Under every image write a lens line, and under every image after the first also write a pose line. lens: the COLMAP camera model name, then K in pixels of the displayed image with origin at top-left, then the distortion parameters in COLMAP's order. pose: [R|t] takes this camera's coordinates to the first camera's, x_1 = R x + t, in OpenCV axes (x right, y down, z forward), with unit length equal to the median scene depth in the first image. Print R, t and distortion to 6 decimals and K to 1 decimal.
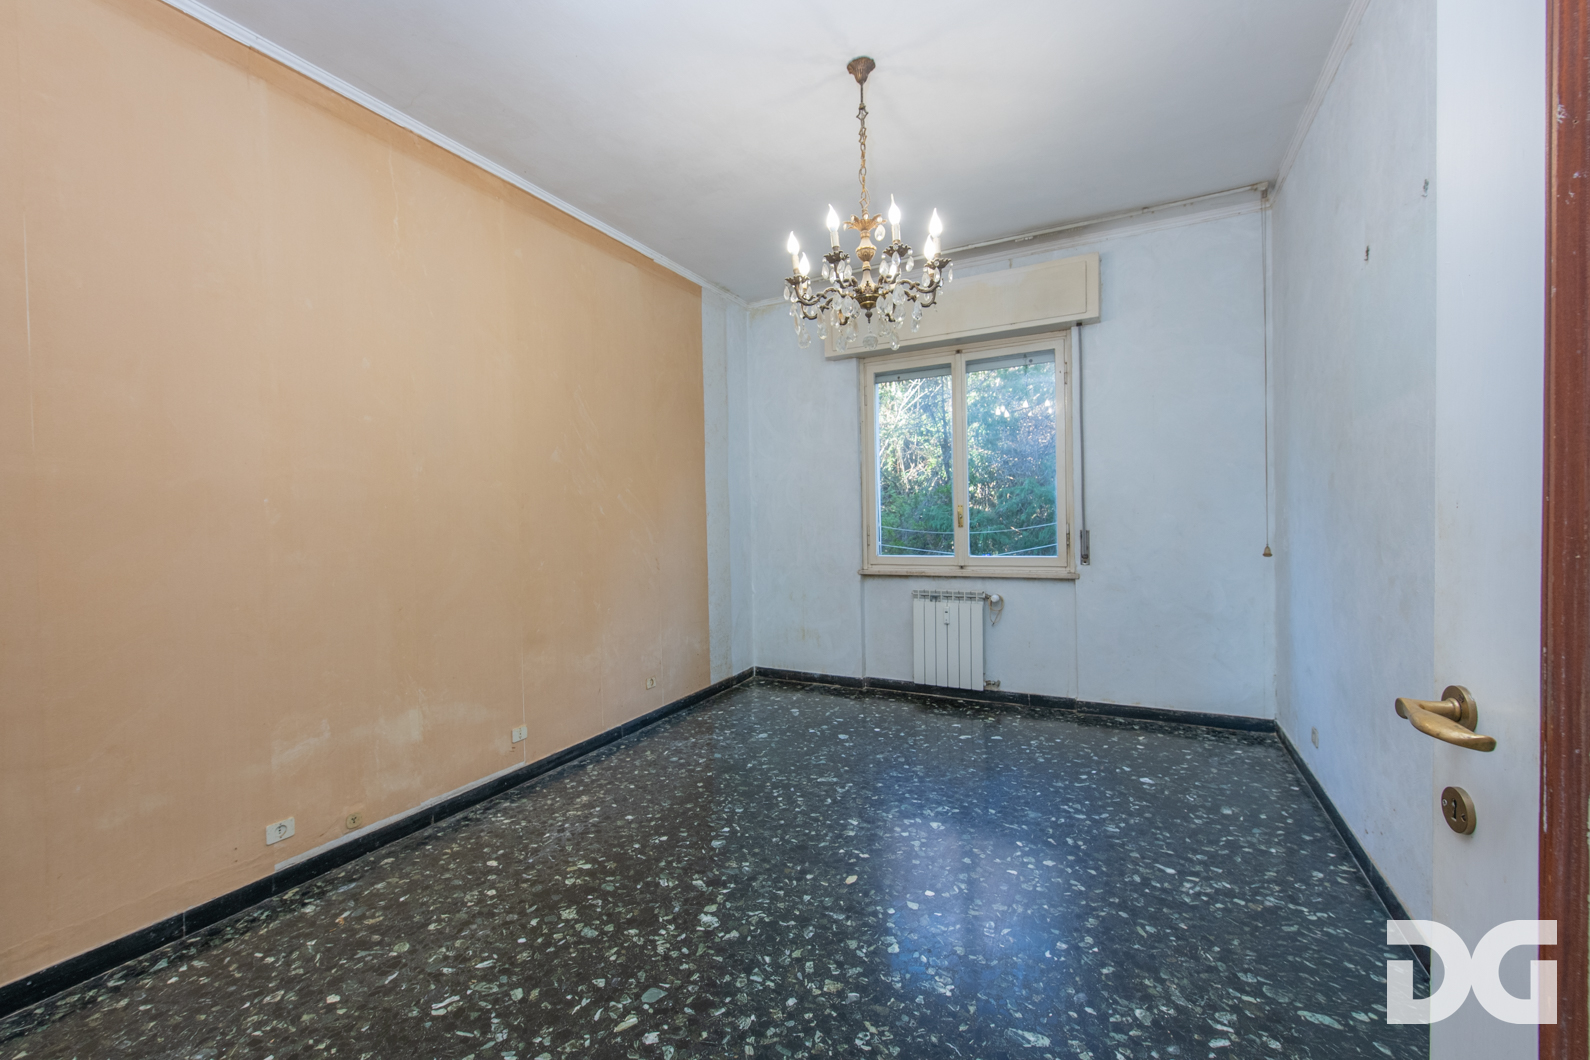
lens RADIAL K [[651.5, 0, 795.0], [0, 651.5, 530.0], [0, 0, 1]] dist [-0.000557, -0.000160]
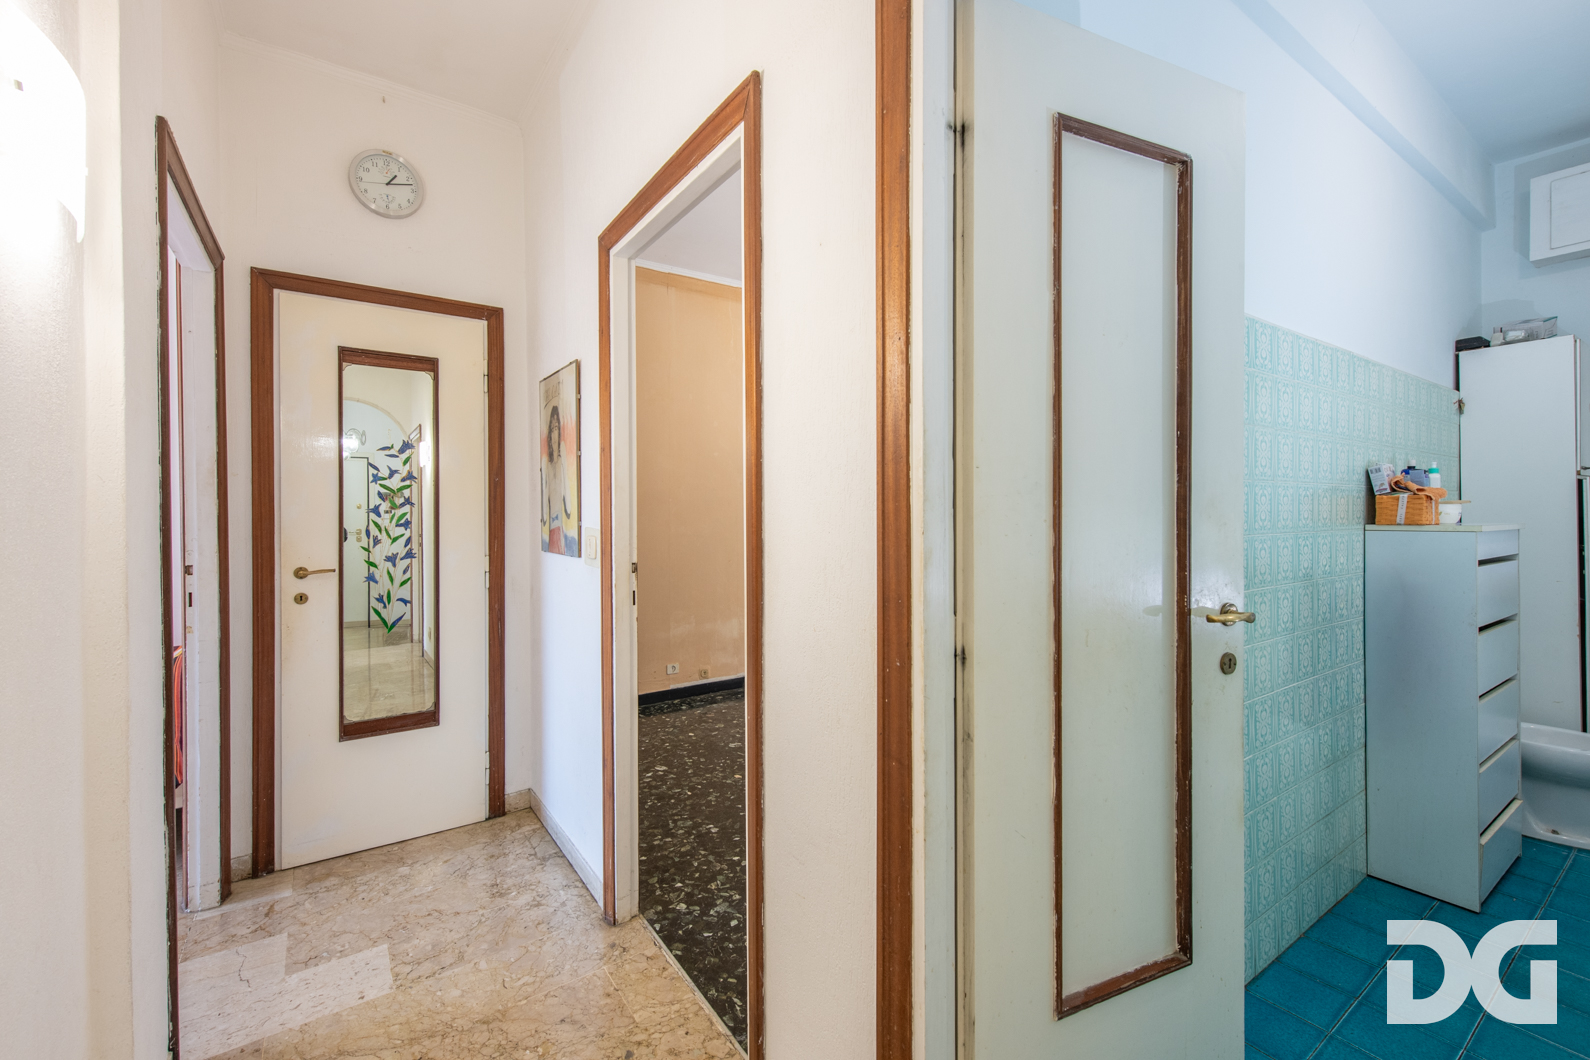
lens RADIAL K [[667.8, 0, 797.4], [0, 667.8, 515.8], [0, 0, 1]] dist [0.003661, 0.000175]
pose [[0.883033, 0.018435, -0.468949, 0.391616], [-0.021394, 0.999771, -0.000983, -0.001657], [0.468823, 0.010900, 0.883225, -0.499104]]
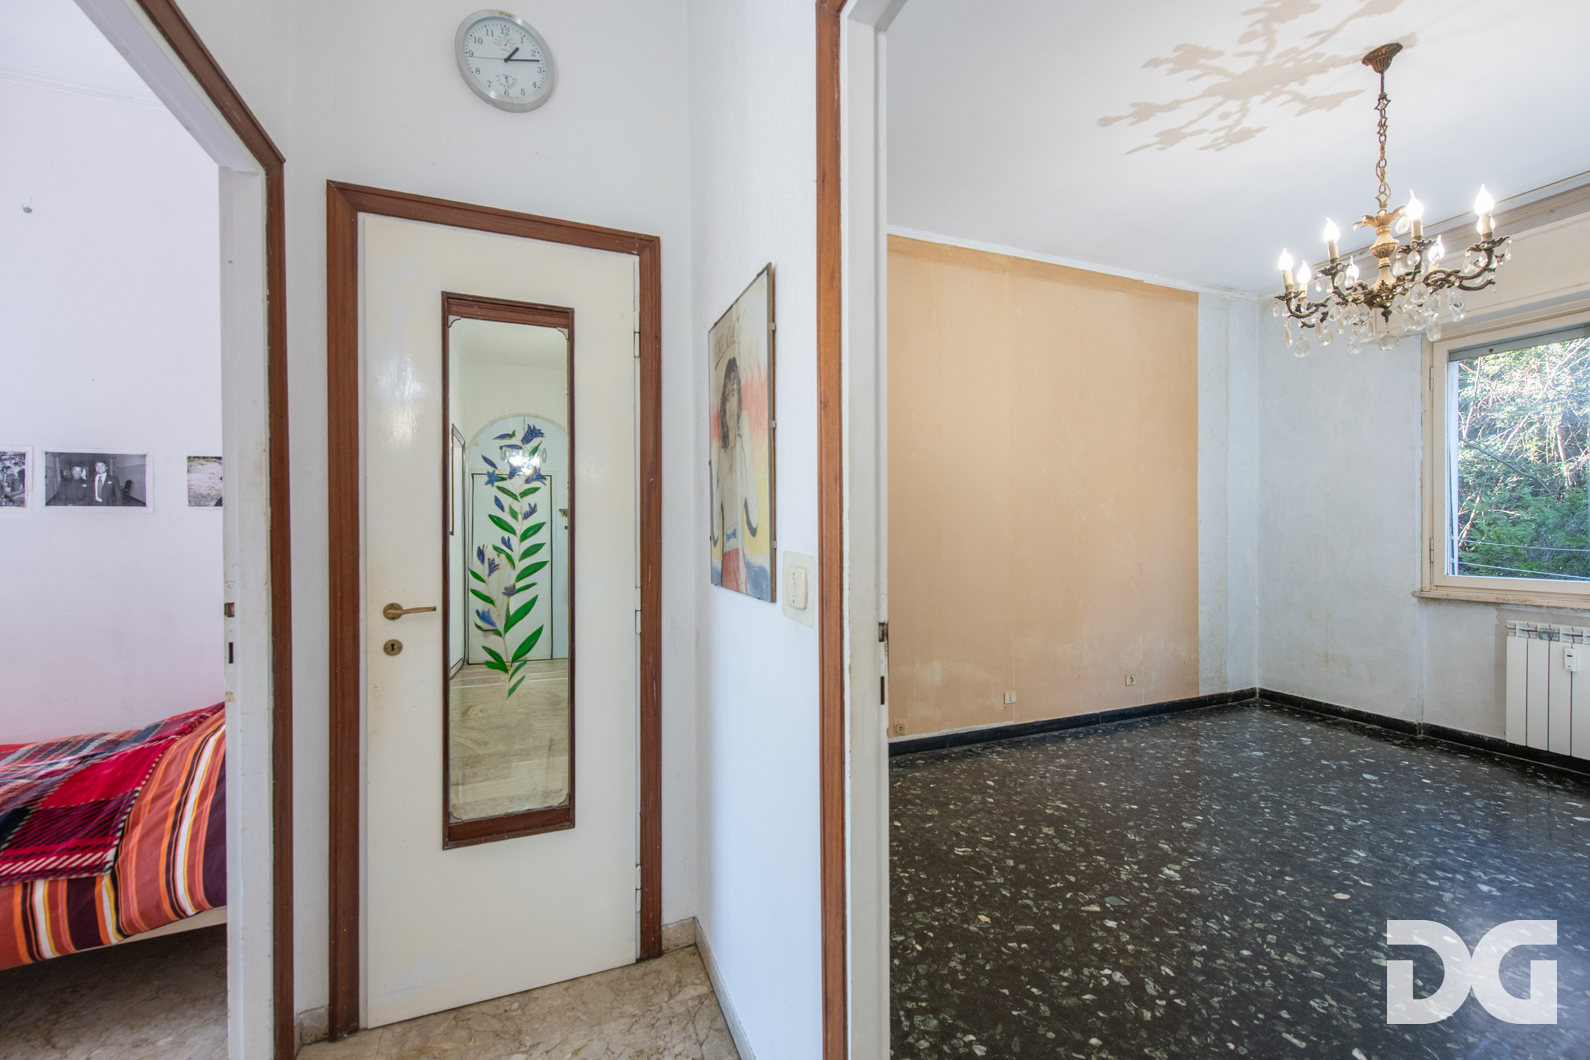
lens RADIAL K [[639.9, 0, 785.4], [0, 639.9, 532.8], [0, 0, 1]] dist [0.001062, -0.000182]
pose [[0.743470, 0.019698, -0.668479, 0.079360], [-0.022153, 0.999743, 0.004821, 0.002044], [0.668402, 0.011225, 0.743716, -0.231778]]
